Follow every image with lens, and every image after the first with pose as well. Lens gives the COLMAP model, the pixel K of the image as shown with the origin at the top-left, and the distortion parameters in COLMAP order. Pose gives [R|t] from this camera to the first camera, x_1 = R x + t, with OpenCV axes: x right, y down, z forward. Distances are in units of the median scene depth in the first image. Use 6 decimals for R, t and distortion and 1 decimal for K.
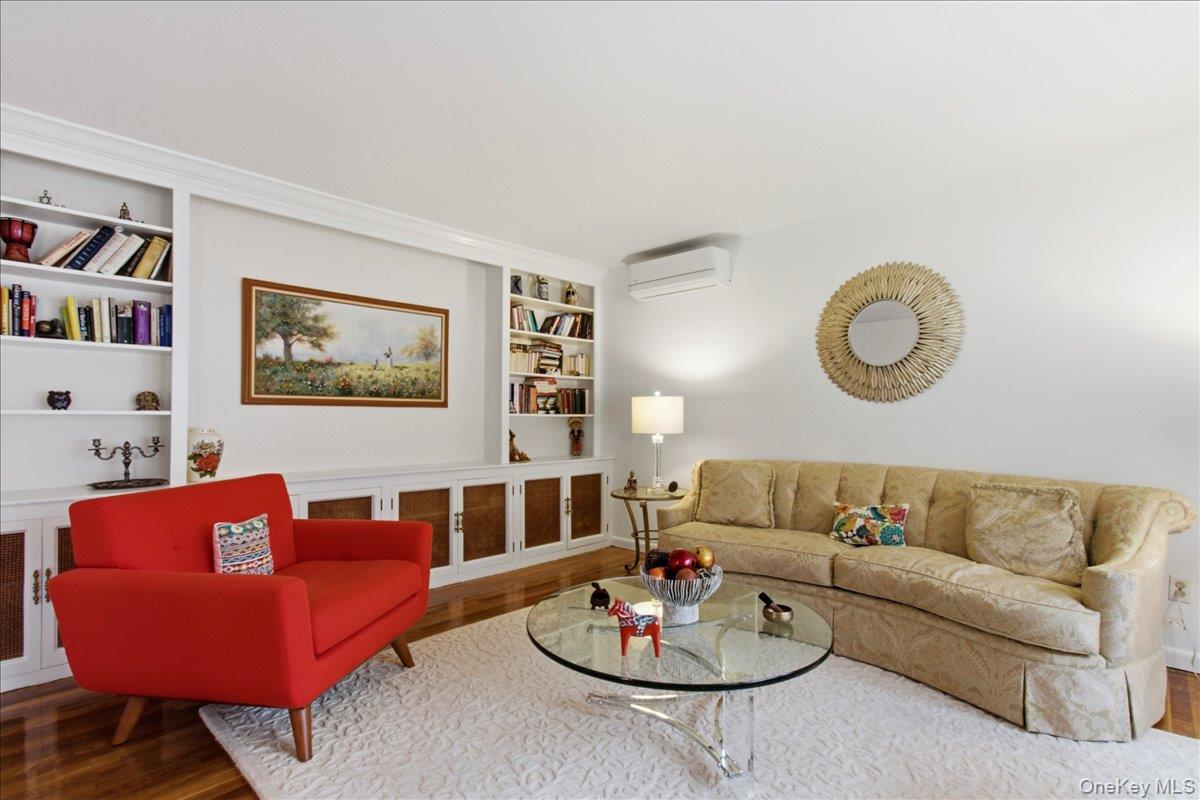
lens RADIAL K [[572.8, 0, 532.5], [0, 572.8, 394.3], [0, 0, 1]] dist [-0.014453, 0.012500]
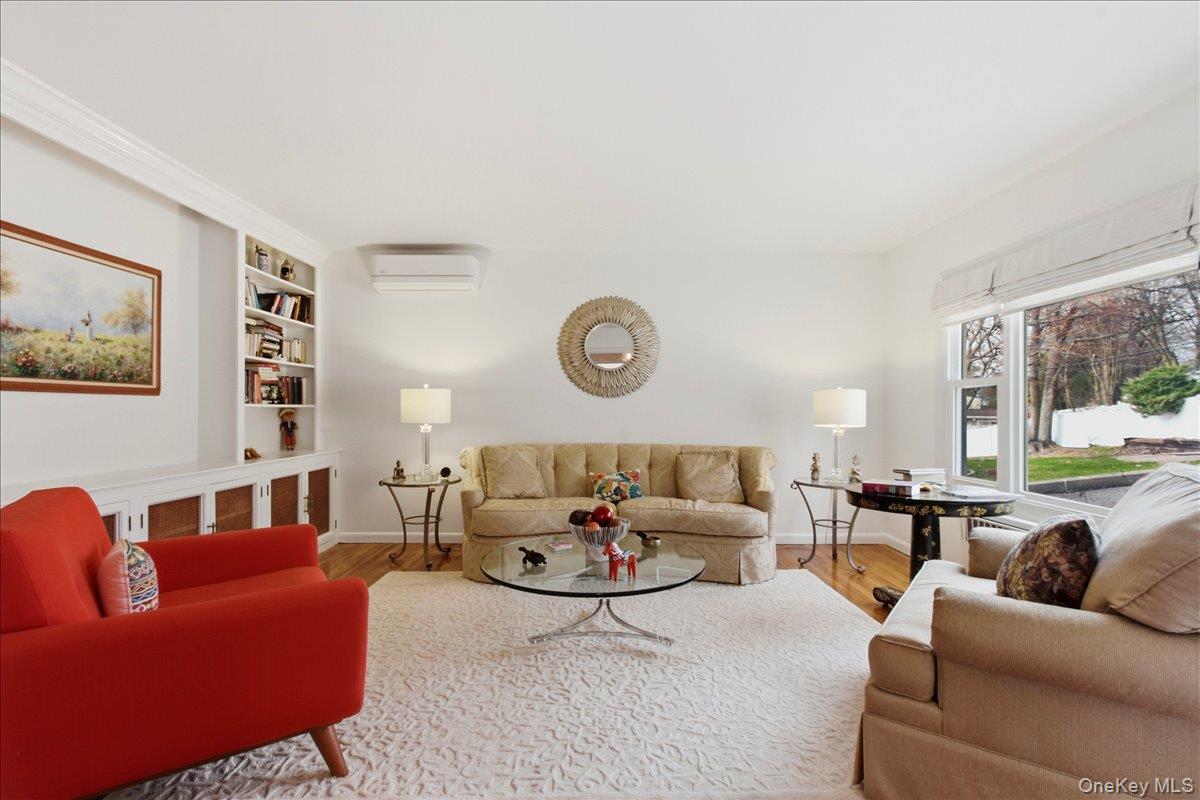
lens RADIAL K [[572.8, 0, 600.7], [0, 572.8, 398.7], [0, 0, 1]] dist [-0.014453, 0.012500]
pose [[0.717448, 0.013597, 0.696480, -0.285530], [-0.029216, 0.999517, 0.010583, 0.001631], [-0.695999, -0.027941, 0.717499, 0.020236]]
